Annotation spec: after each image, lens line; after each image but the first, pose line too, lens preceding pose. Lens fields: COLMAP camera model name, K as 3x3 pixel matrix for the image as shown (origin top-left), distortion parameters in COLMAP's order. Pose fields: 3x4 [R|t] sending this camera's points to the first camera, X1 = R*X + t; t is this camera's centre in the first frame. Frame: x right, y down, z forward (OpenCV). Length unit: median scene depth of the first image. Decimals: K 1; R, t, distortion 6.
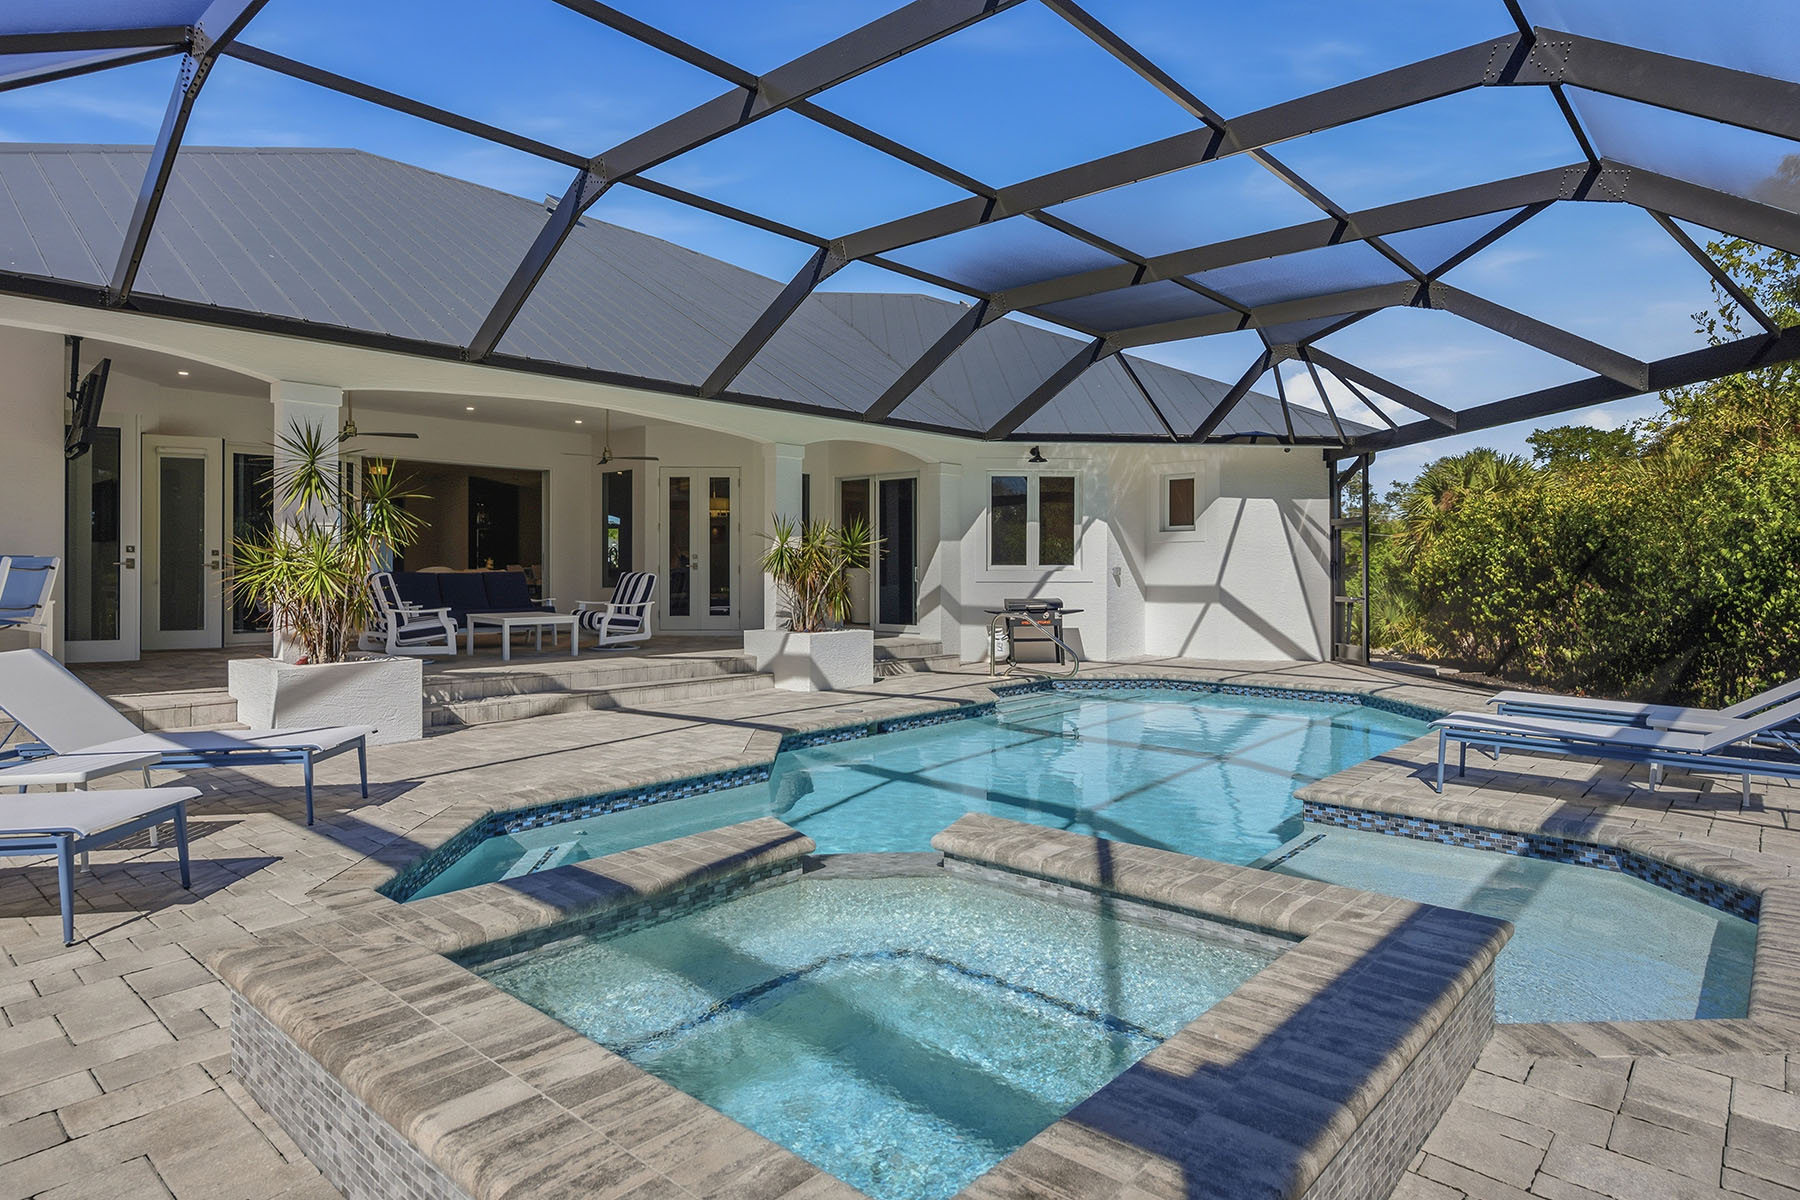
lens RADIAL K [[1006.6, 0, 985.0], [0, 1006.6, 581.1], [0, 0, 1]] dist [-0.004658, -0.011405]
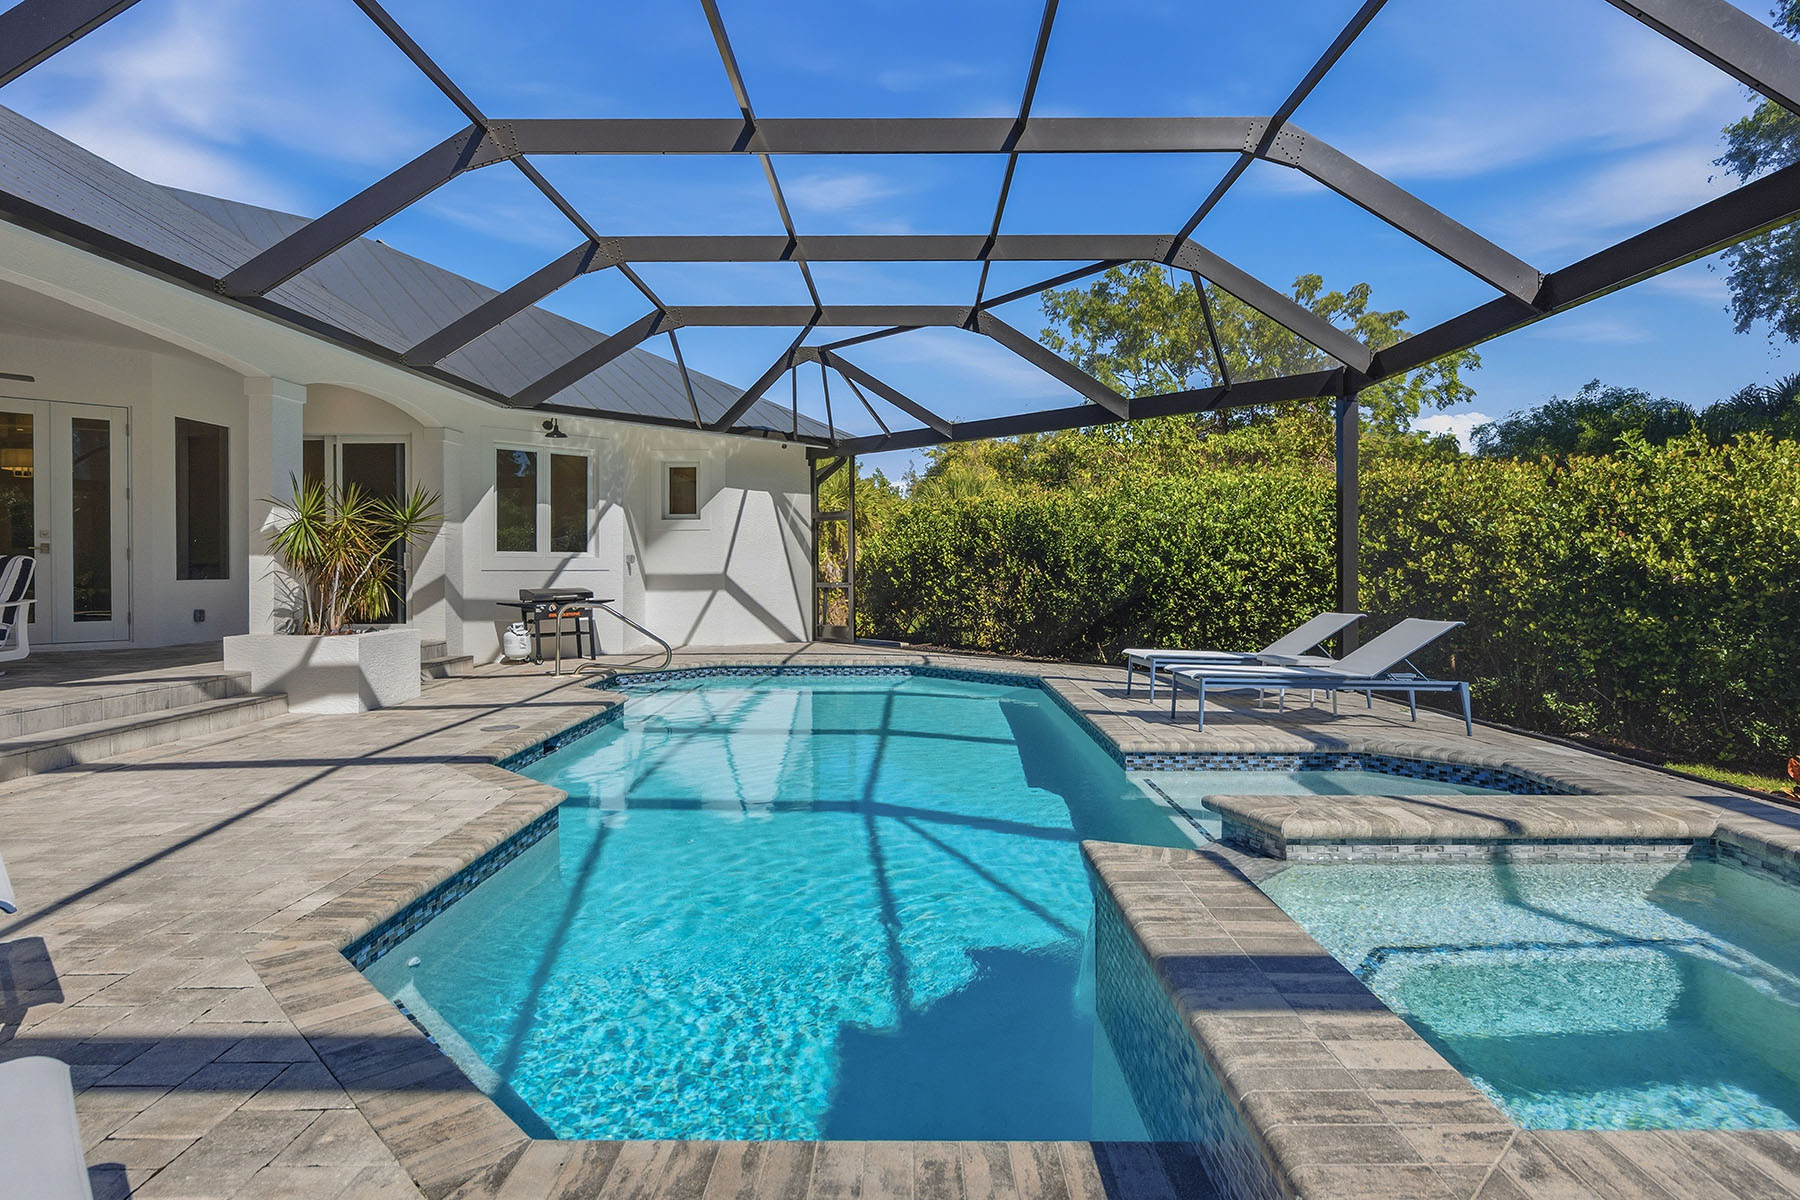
lens RADIAL K [[922.7, 0, 901.1], [0, 922.7, 591.4], [0, 0, 1]] dist [0.000731, -0.000730]
pose [[0.775777, -0.018860, 0.630725, -0.232878], [0.009592, 0.999790, 0.018098, 0.008044], [-0.630934, -0.007990, 0.775795, 0.162664]]
